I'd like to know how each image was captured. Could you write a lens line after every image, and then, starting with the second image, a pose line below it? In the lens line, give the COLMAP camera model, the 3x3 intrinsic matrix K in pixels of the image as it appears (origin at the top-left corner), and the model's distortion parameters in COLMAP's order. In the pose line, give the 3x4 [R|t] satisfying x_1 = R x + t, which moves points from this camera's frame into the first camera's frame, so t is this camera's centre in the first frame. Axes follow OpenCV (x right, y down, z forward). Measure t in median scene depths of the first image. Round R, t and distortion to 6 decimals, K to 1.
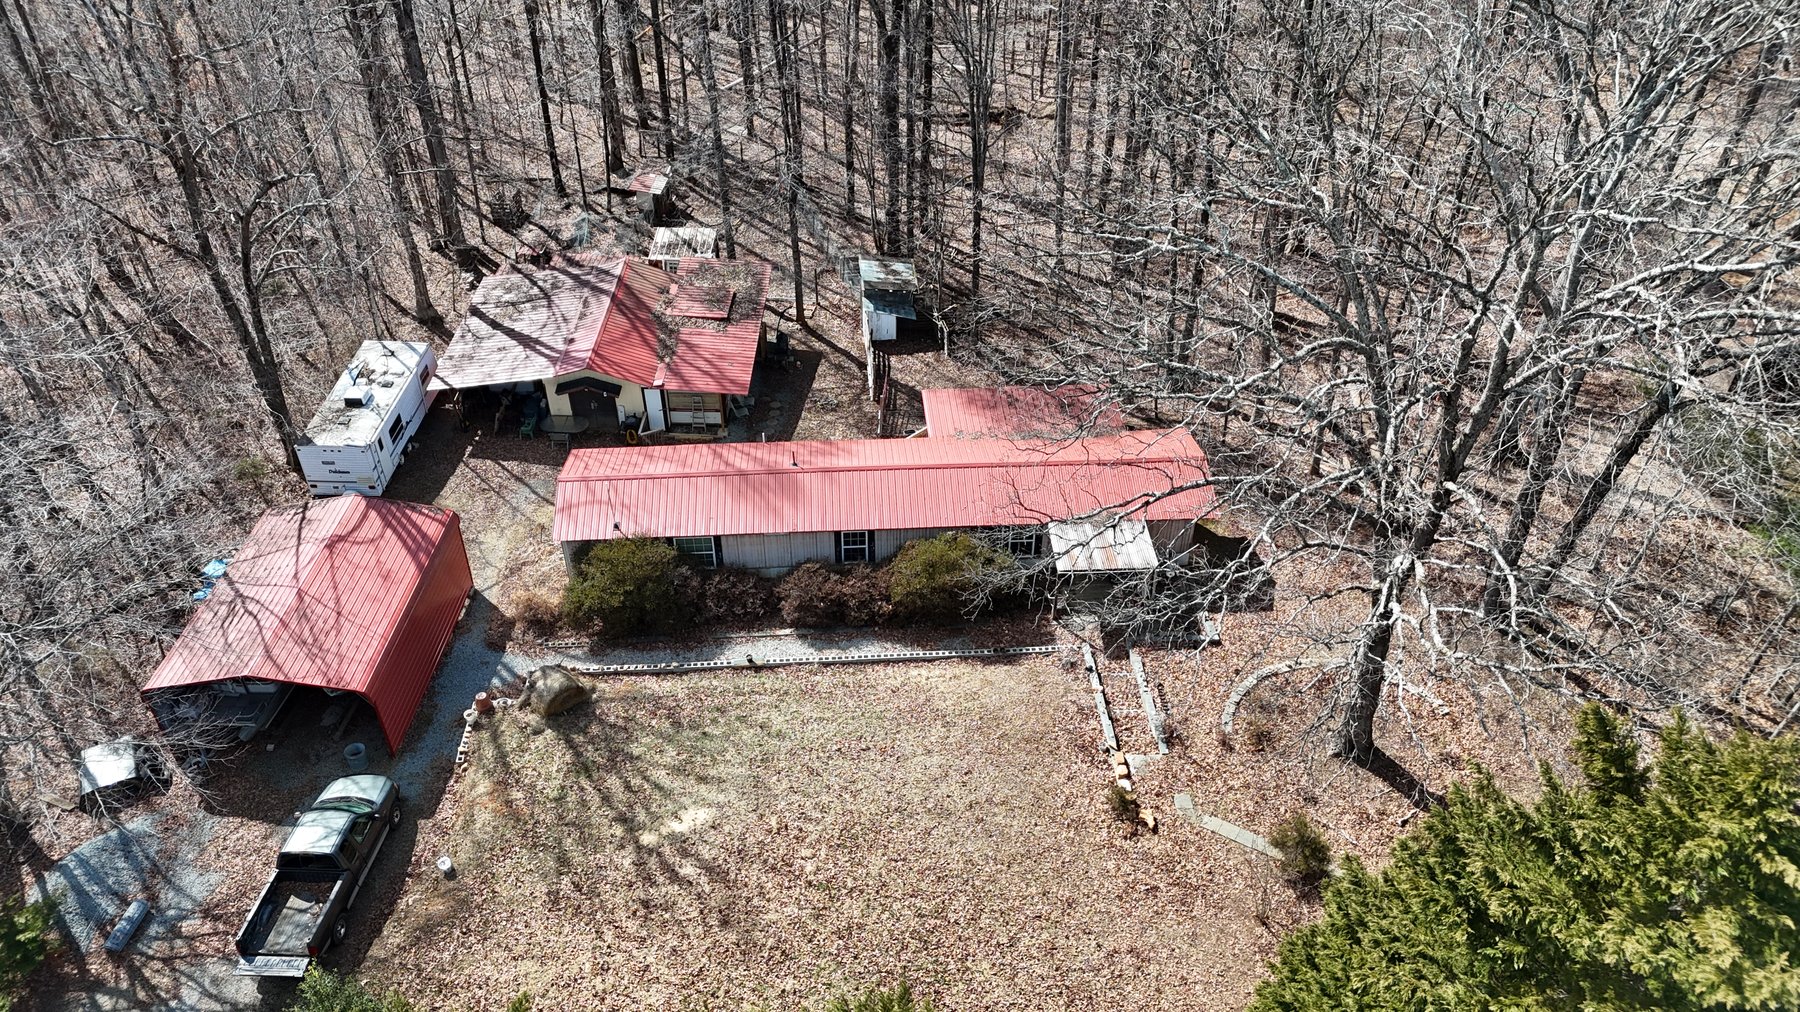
lens RADIAL K [[1319.2, 0, 901.8], [0, 1319.2, 496.0], [0, 0, 1]] dist [0.117753, -0.125693]
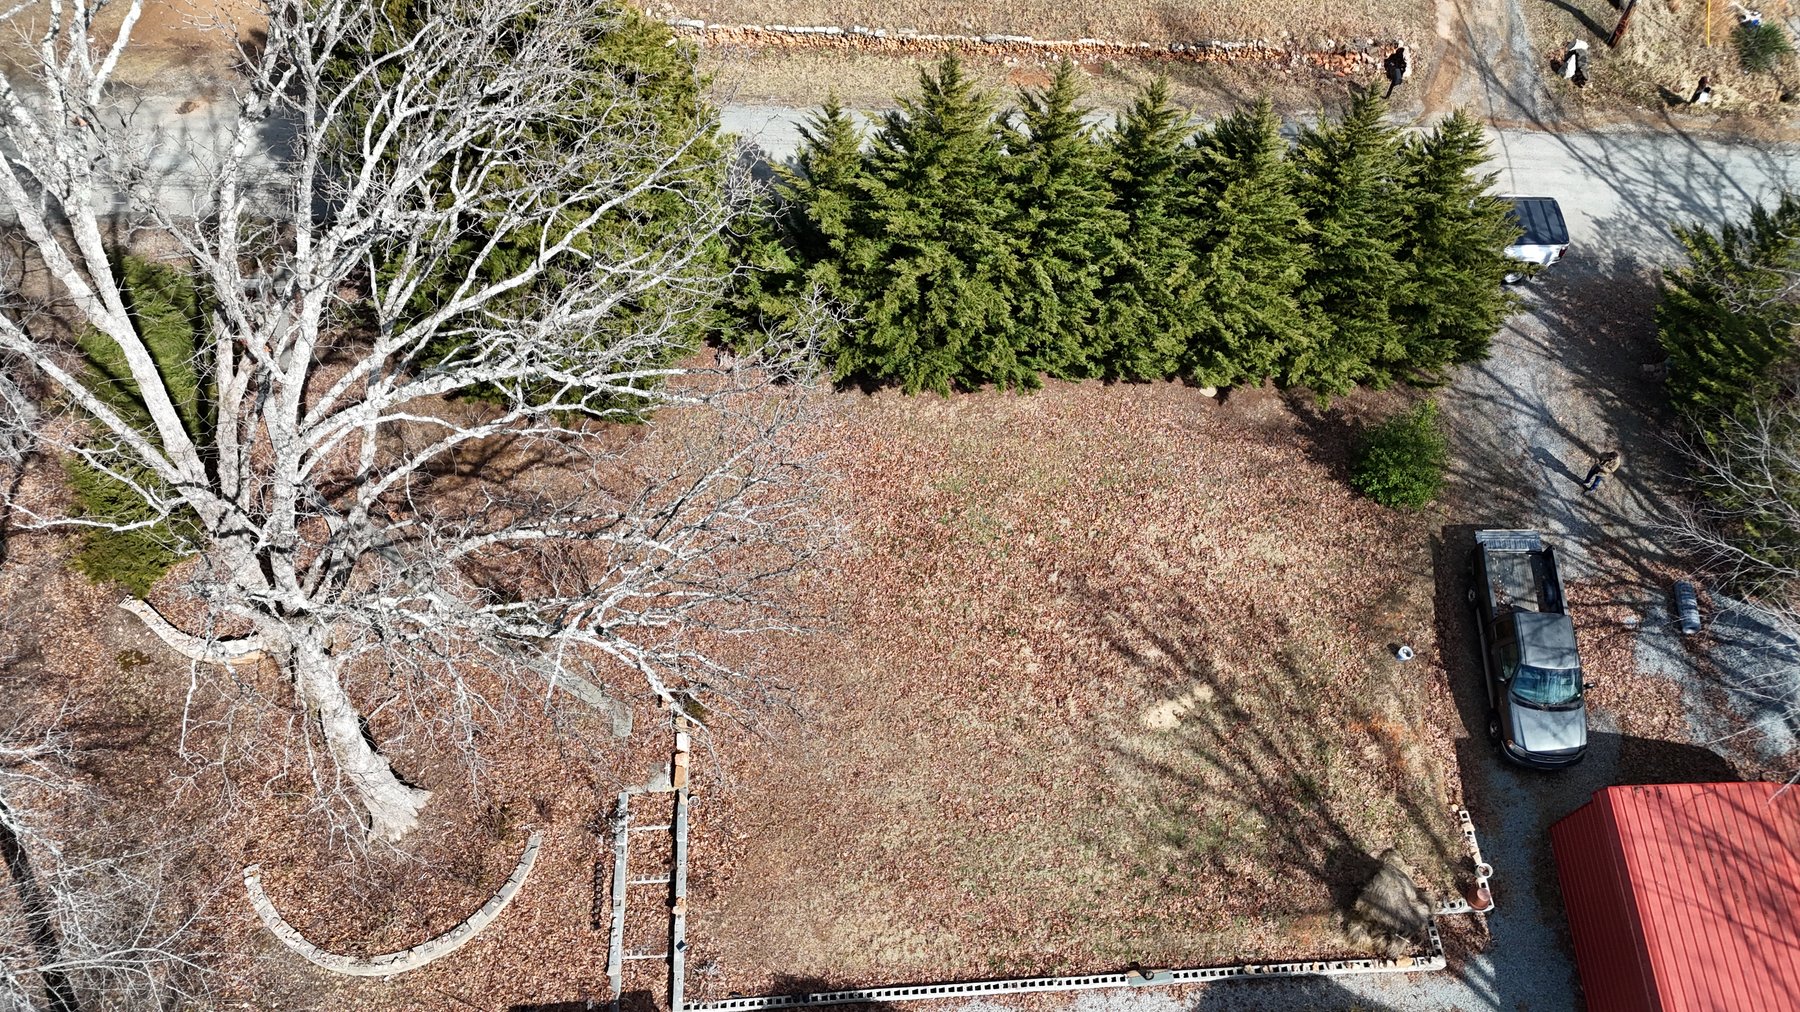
lens RADIAL K [[1326.3, 0, 907.6], [0, 1326.3, 494.2], [0, 0, 1]] dist [0.080393, -0.068721]
pose [[-0.999986, 0.004037, 0.003363, 0.012598], [0.002865, -0.117445, 0.993075, -0.562867], [0.004404, 0.993071, 0.117431, 0.640807]]
